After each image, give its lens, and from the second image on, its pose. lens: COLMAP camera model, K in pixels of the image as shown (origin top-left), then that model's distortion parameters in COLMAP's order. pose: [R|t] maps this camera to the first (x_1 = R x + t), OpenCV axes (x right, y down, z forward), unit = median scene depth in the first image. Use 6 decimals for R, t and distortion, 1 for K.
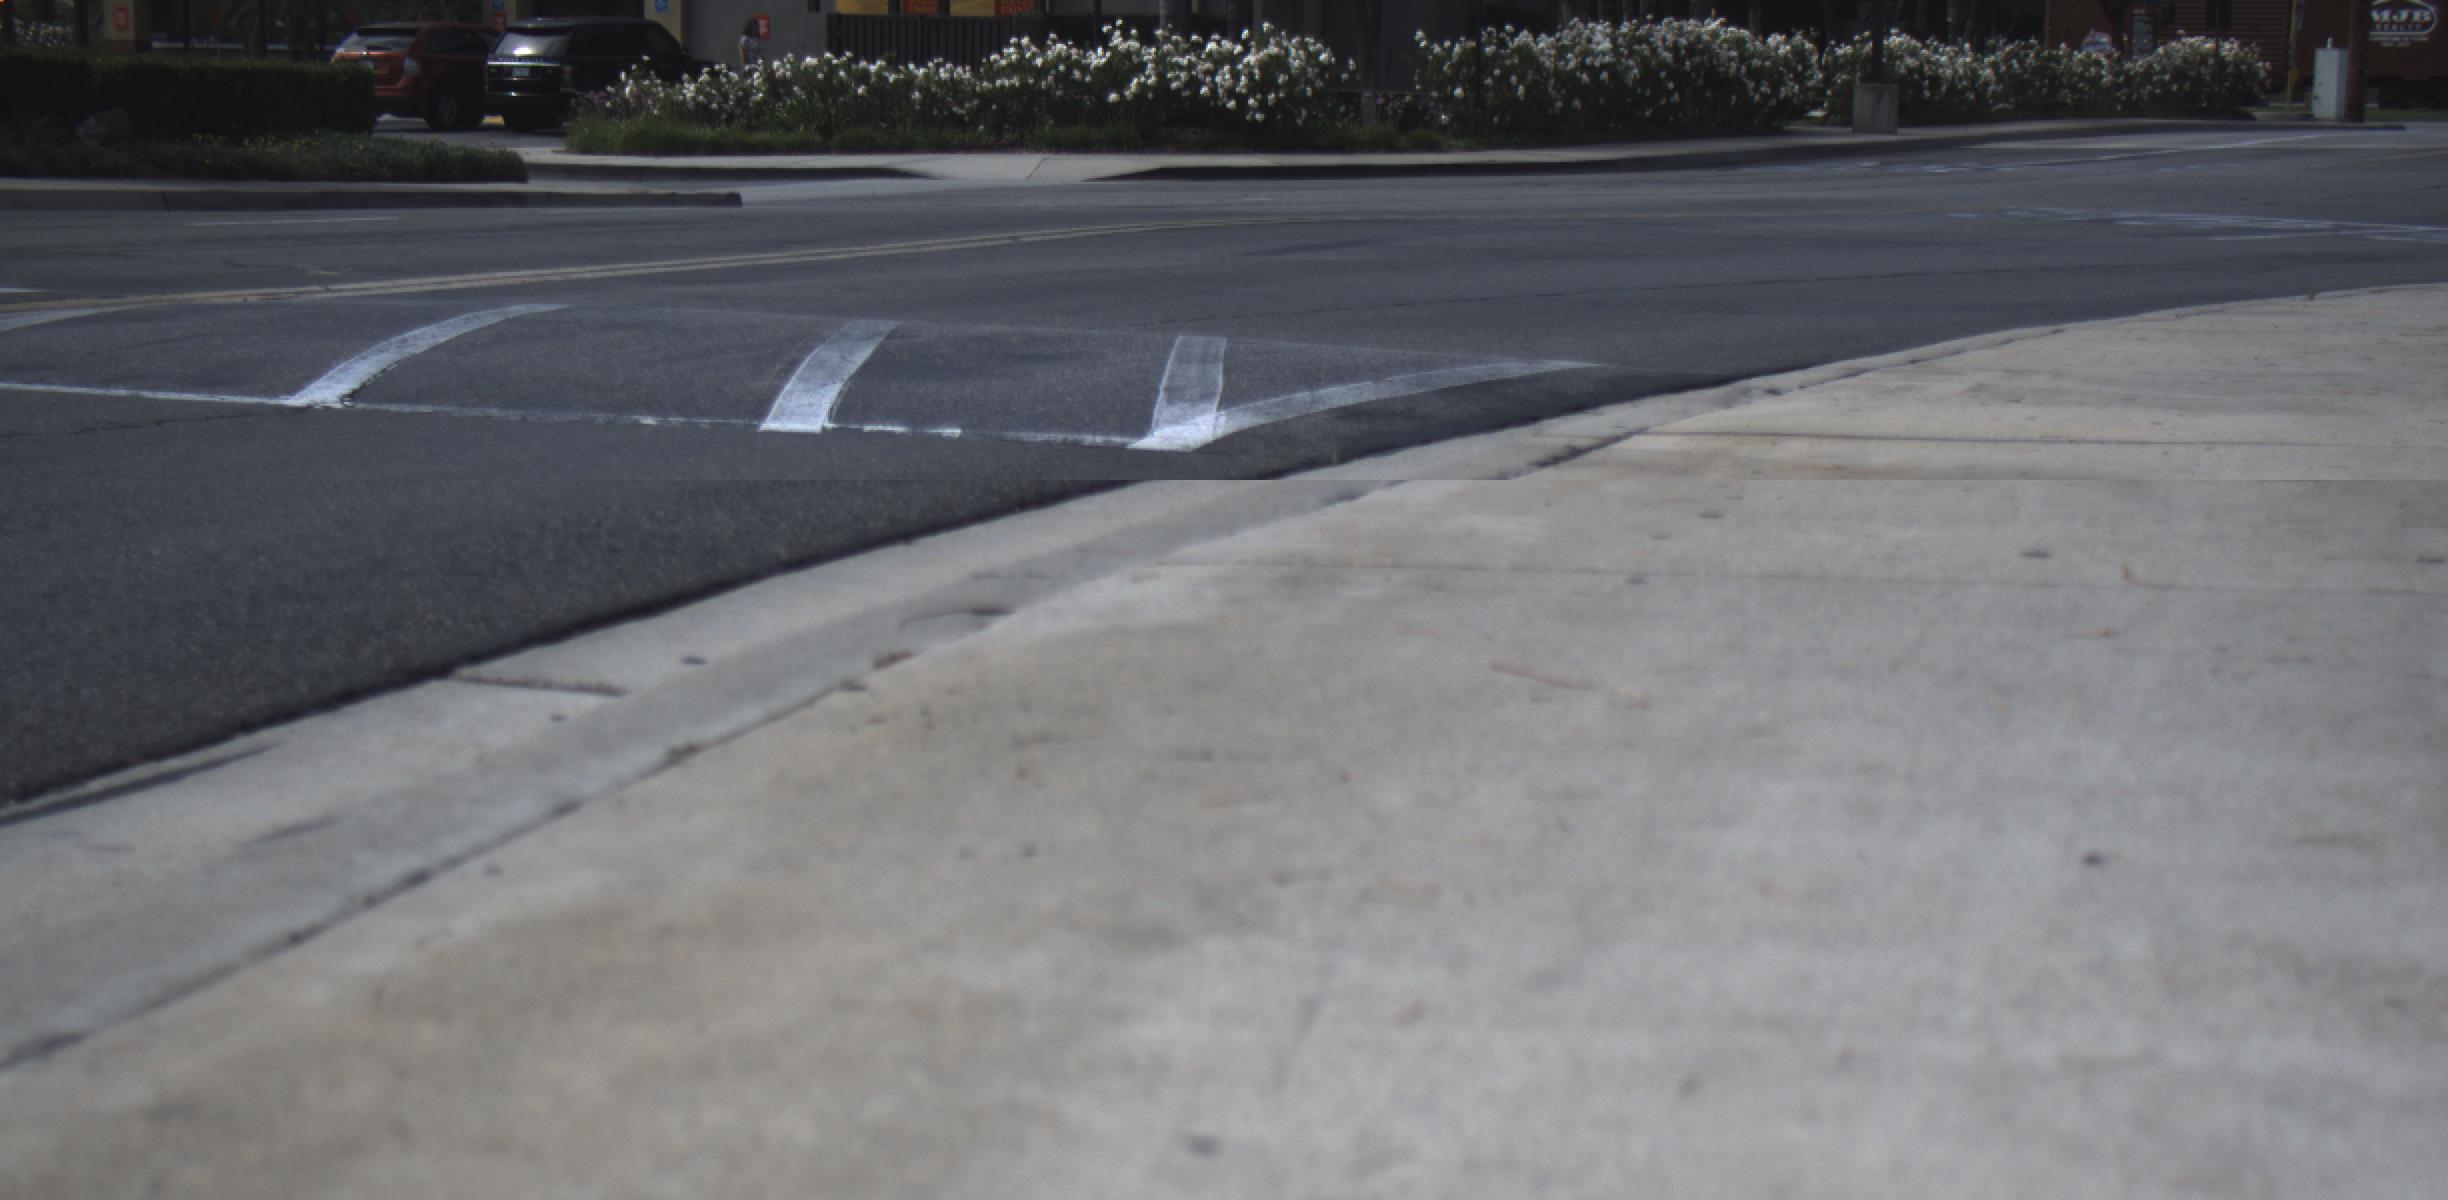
lens RADIAL K [[4611.5, 0, 1270.1], [0, 4611.5, 1038.2], [0, 0, 1]] dist [-0.174850, 0.973650]
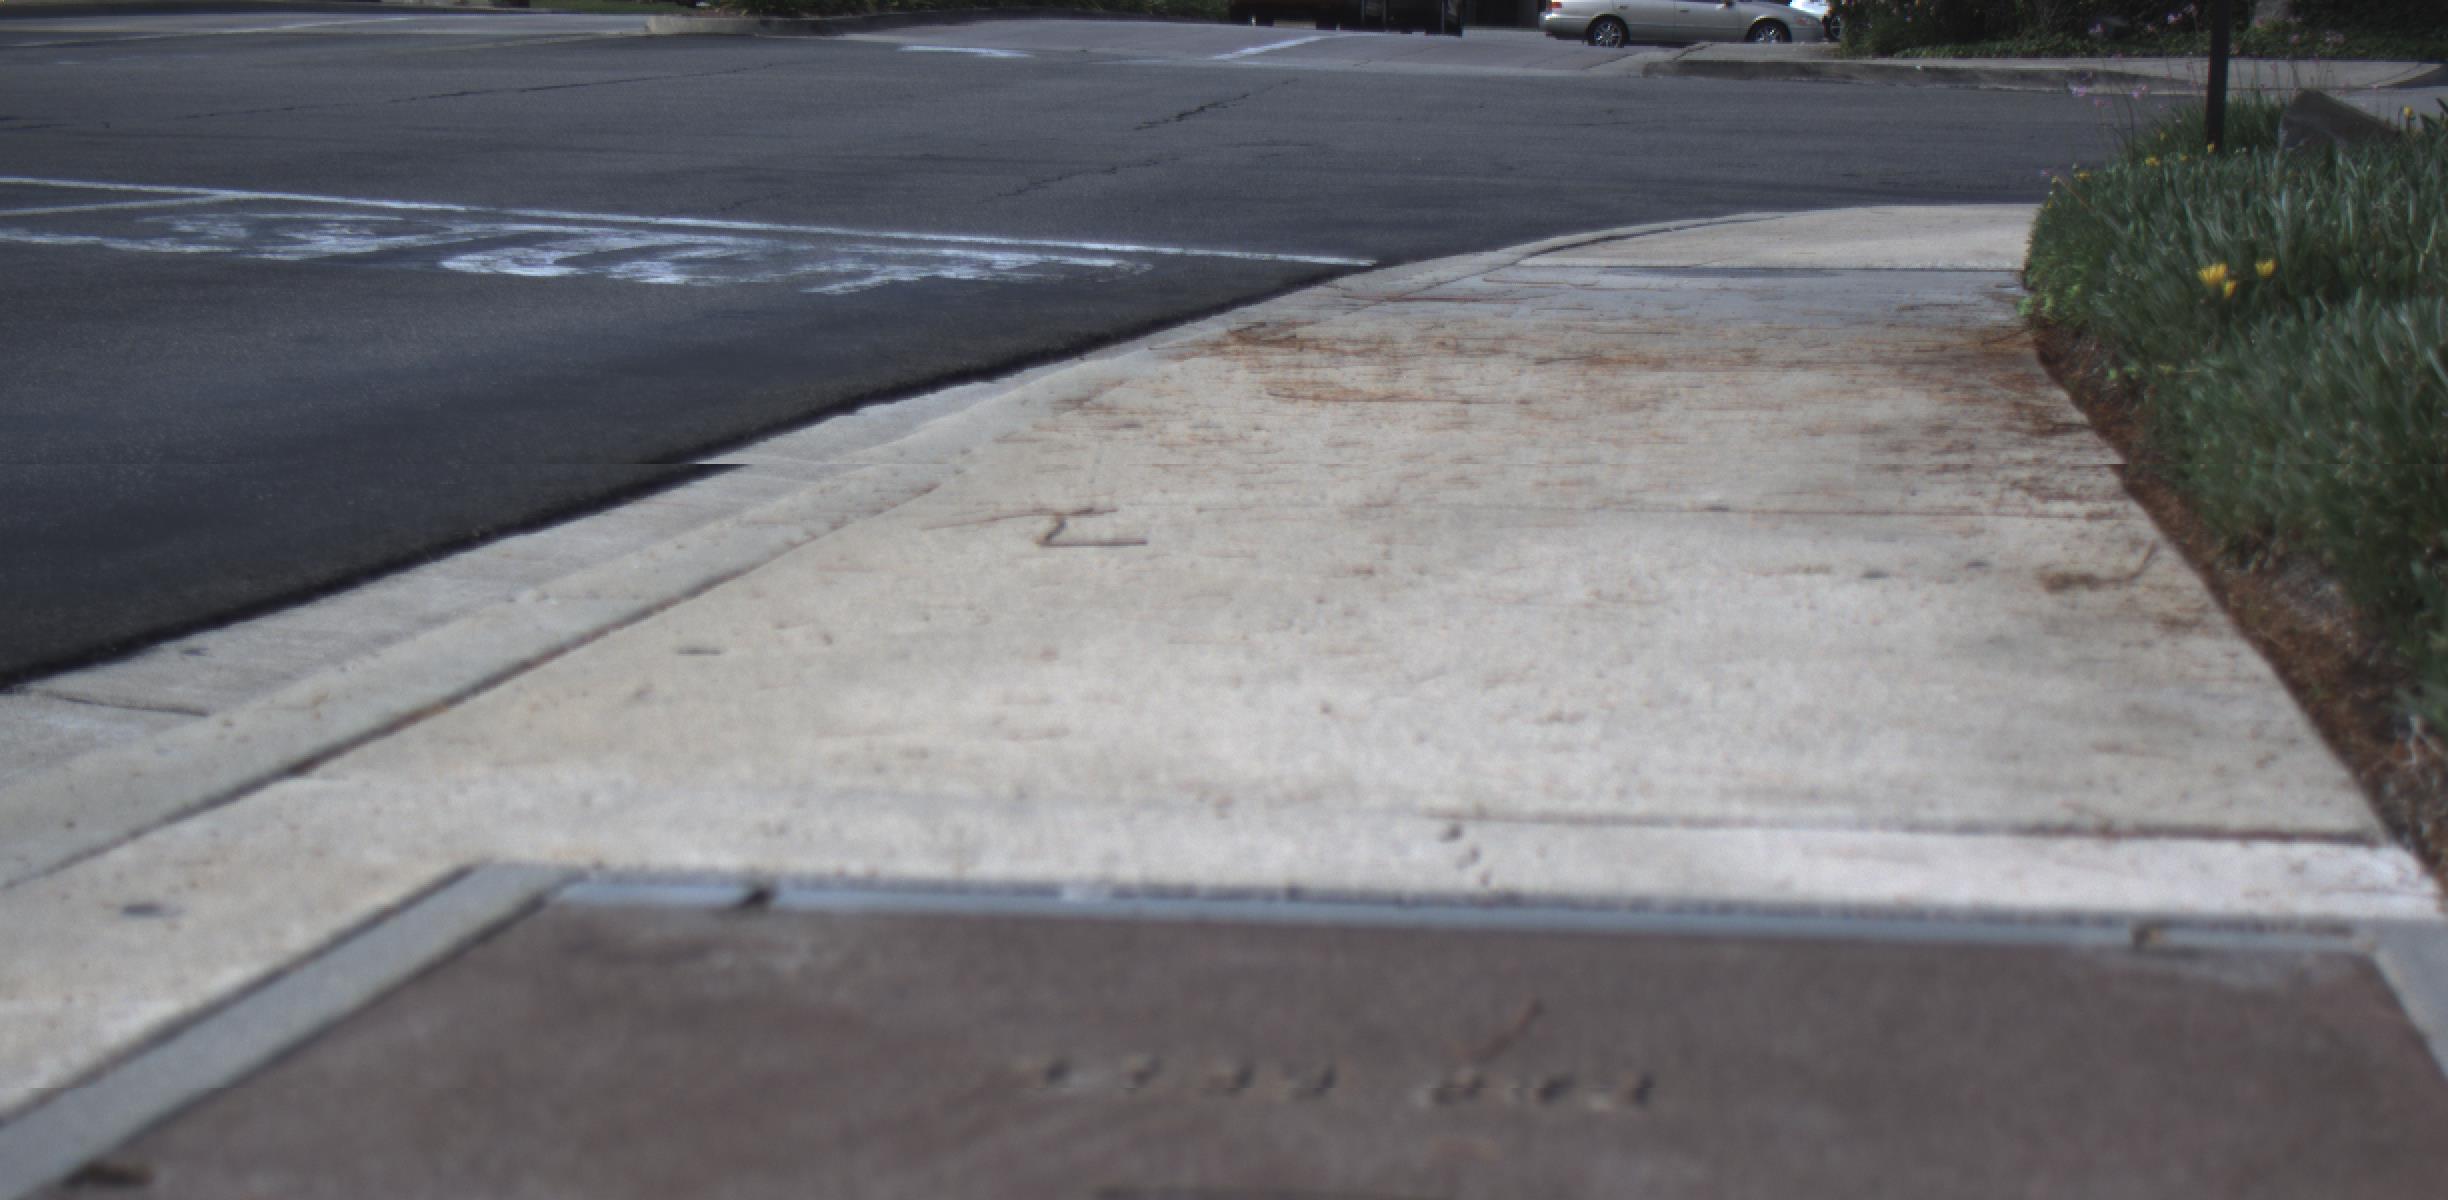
lens RADIAL K [[4611.5, 0, 1270.1], [0, 4611.5, 1038.2], [0, 0, 1]] dist [-0.174850, 0.973650]
pose [[0.936098, -0.067637, 0.345175, 0.125004], [0.060614, 0.997676, 0.031112, -0.070086], [-0.346478, -0.008201, 0.938022, 0.374748]]
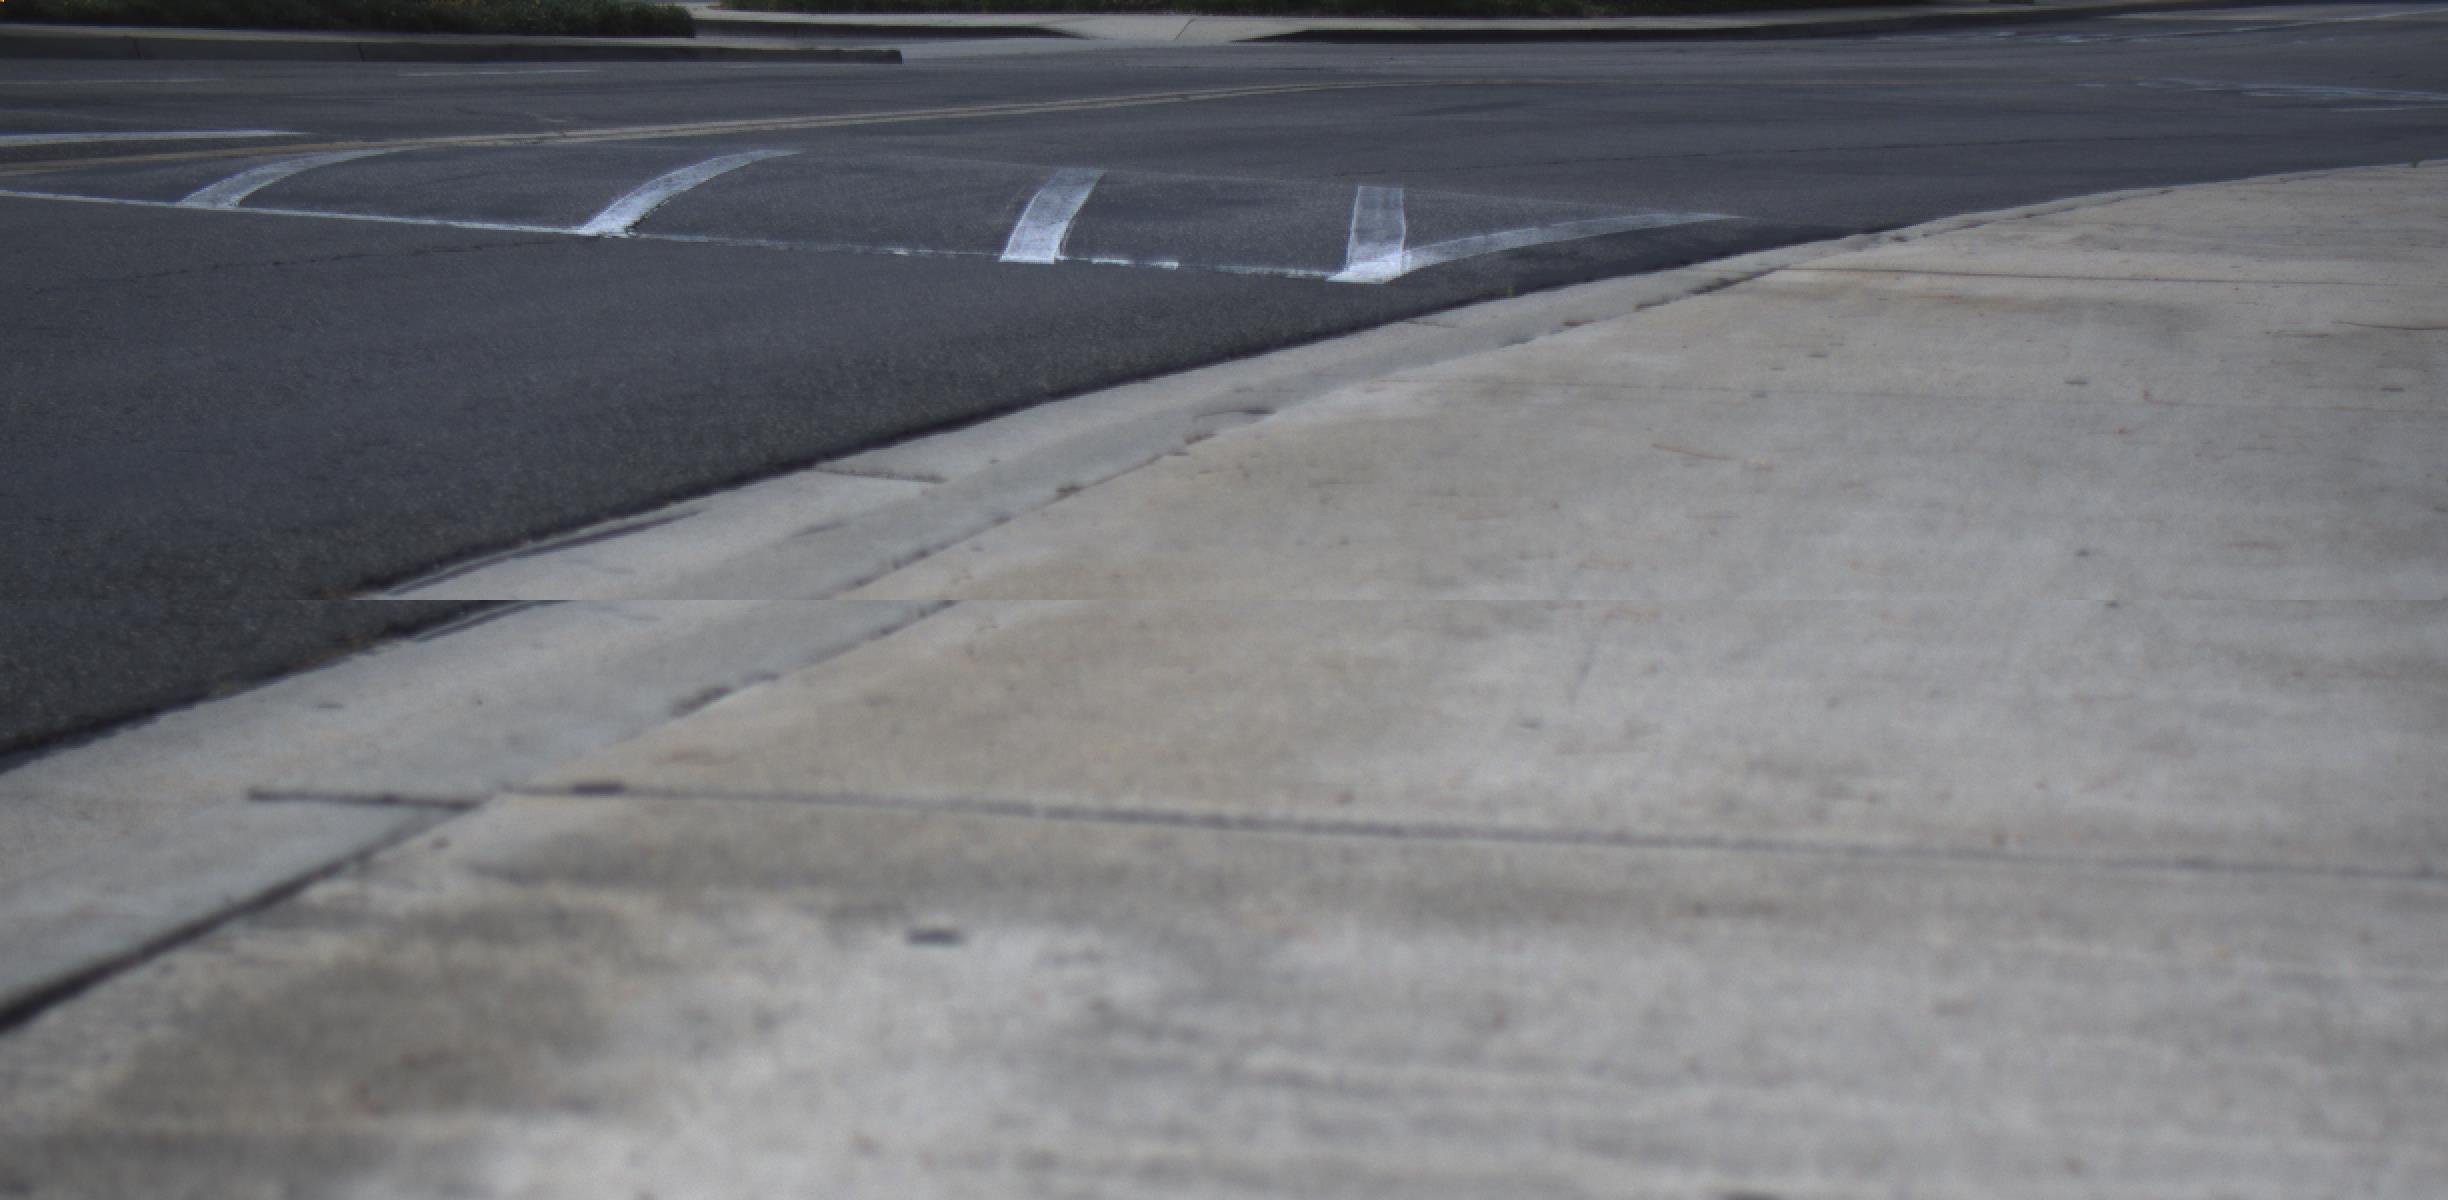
lens RADIAL K [[4611.5, 0, 1270.1], [0, 4611.5, 1038.2], [0, 0, 1]] dist [-0.174850, 0.973650]
pose [[0.999544, 0.015974, -0.025639, -0.002074], [-0.015224, 0.999458, 0.029183, 0.004042], [0.026092, -0.028779, 0.999245, -0.021623]]
